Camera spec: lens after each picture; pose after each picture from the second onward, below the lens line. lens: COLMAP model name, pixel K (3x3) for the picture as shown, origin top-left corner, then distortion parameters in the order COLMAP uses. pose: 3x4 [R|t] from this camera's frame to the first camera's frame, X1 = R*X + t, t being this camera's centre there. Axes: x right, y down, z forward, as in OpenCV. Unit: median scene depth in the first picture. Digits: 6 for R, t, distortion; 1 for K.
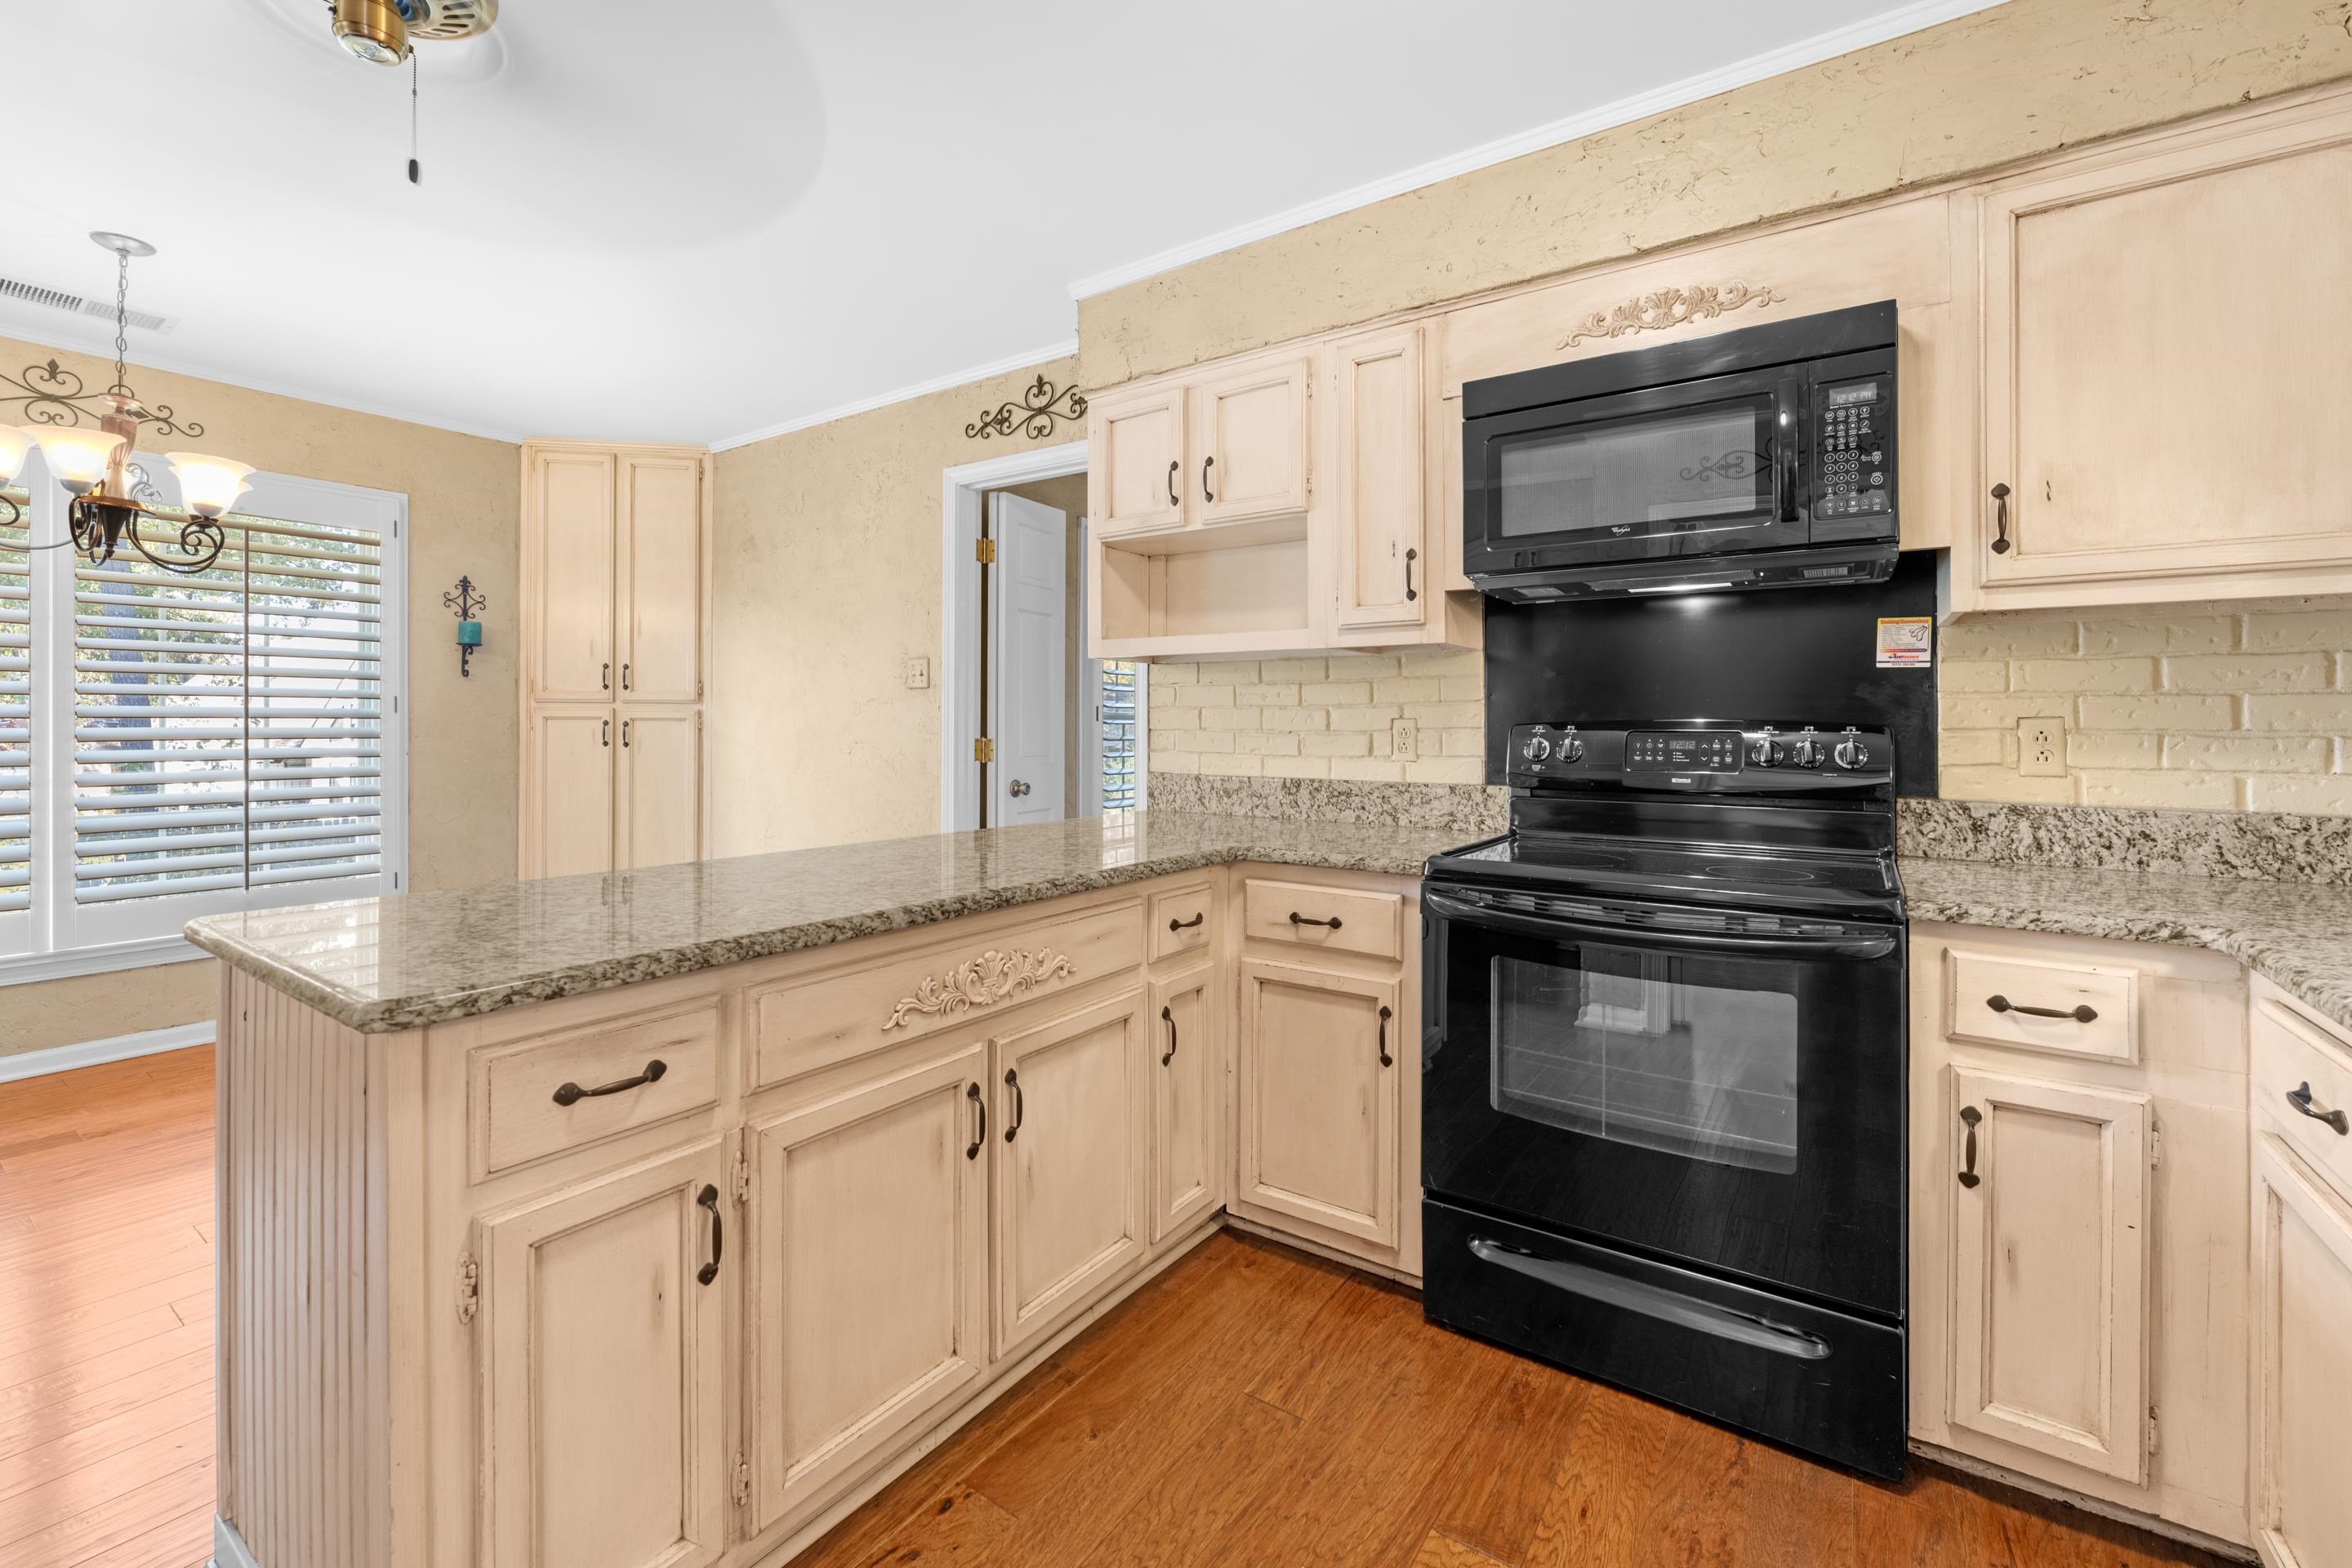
lens RADIAL K [[974.4, 0, 1171.8], [0, 974.4, 726.4], [0, 0, 1]] dist [-0.005295, 0.001178]
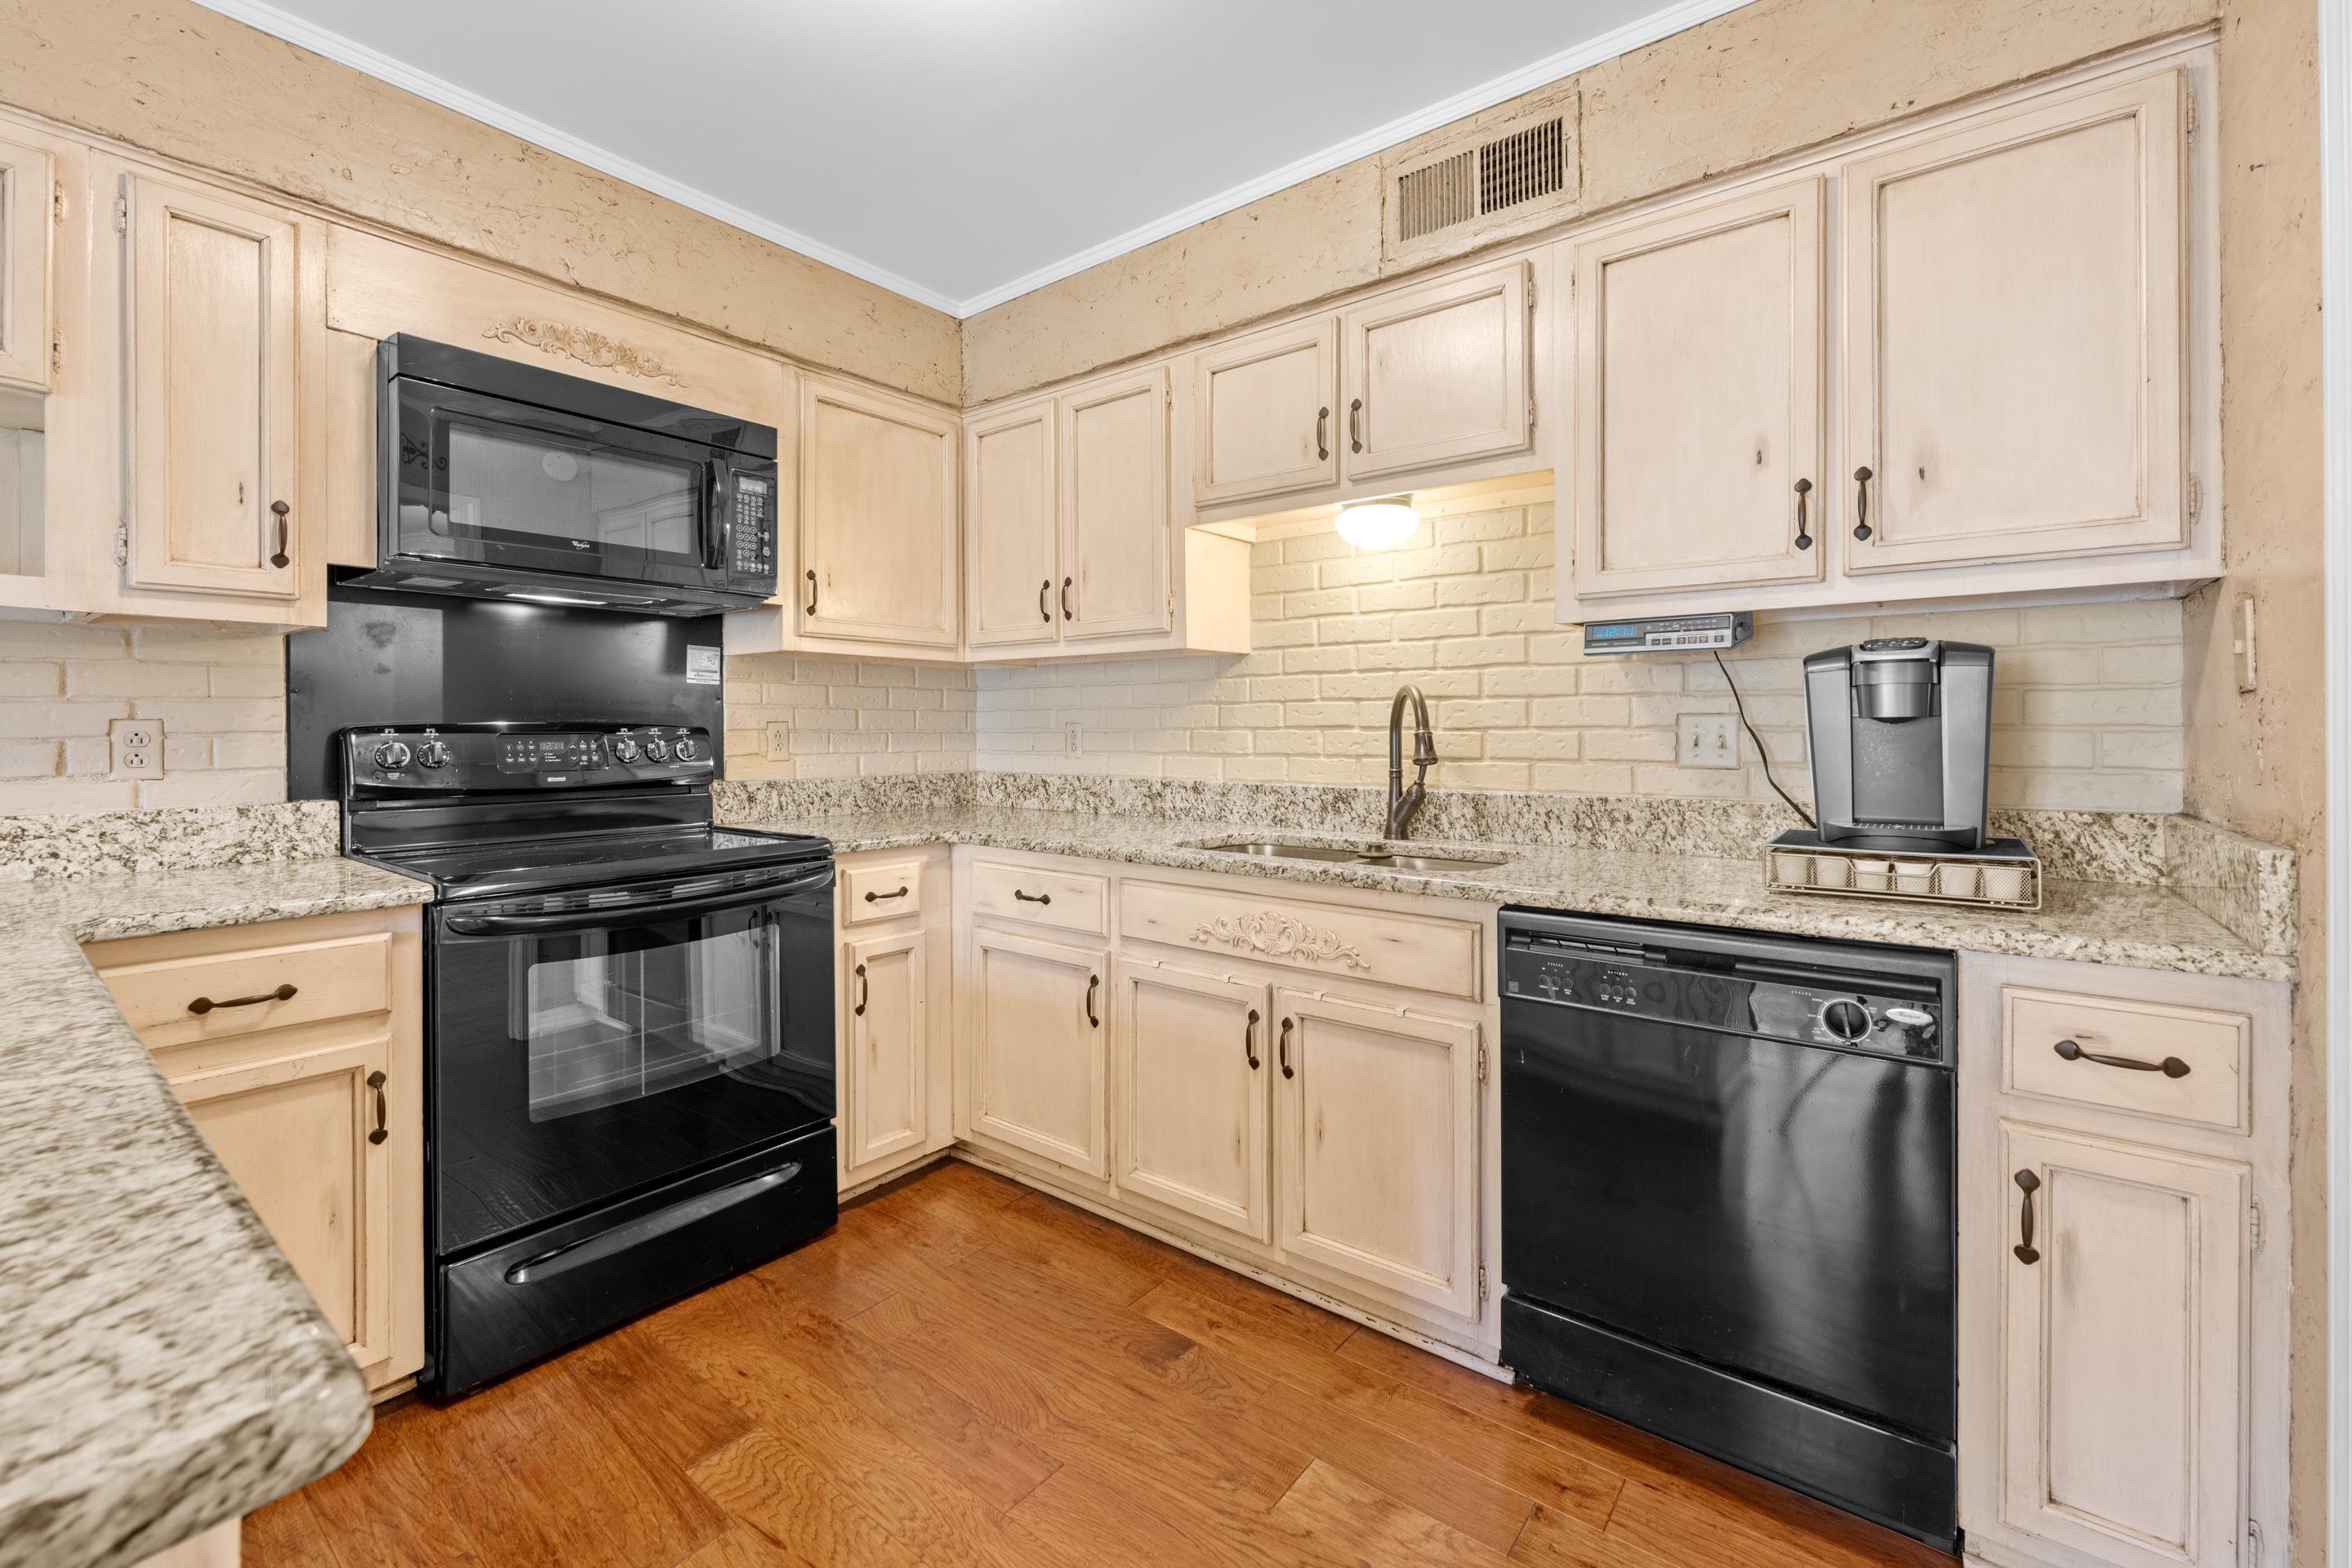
lens RADIAL K [[974.4, 0, 1191.3], [0, 974.4, 727.4], [0, 0, 1]] dist [-0.005295, 0.001178]
pose [[0.055664, -0.002962, 0.998445, -0.491524], [0.002123, 0.999994, 0.002848, -0.002819], [-0.998447, 0.001961, 0.055670, 0.237154]]
